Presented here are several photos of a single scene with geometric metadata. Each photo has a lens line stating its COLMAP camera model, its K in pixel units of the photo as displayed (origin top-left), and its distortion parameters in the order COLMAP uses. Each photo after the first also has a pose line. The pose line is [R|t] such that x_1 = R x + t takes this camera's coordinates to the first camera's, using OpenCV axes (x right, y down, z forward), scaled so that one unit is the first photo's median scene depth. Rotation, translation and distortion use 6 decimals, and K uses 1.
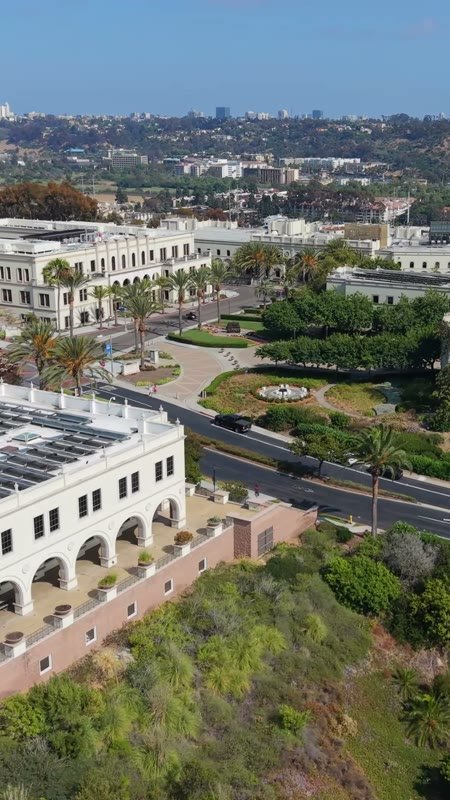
lens RADIAL K [[1009.2, 0, 286.2], [0, 1009.2, 400.1], [0, 0, 1]] dist [0.234880, -0.750709]
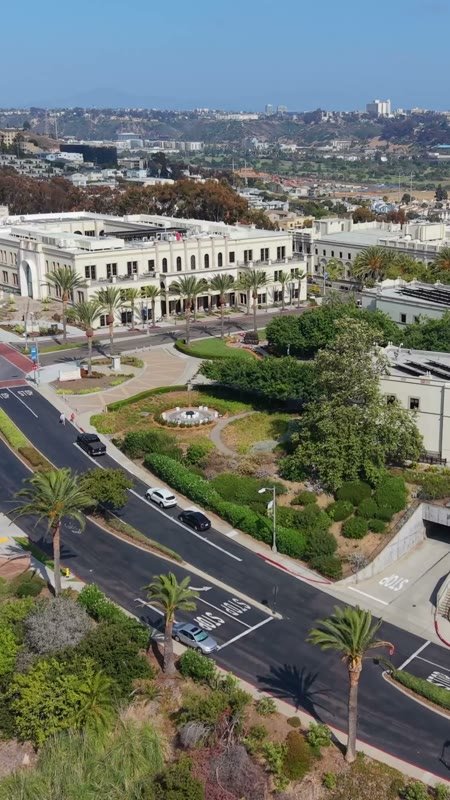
lens RADIAL K [[1009.2, 0, 286.2], [0, 1009.2, 400.1], [0, 0, 1]] dist [0.234880, -0.750709]
pose [[0.932904, 0.094125, -0.347607, 0.266326], [-0.092690, 0.995478, 0.020795, -0.032836], [0.347992, 0.012820, 0.937410, 0.120512]]
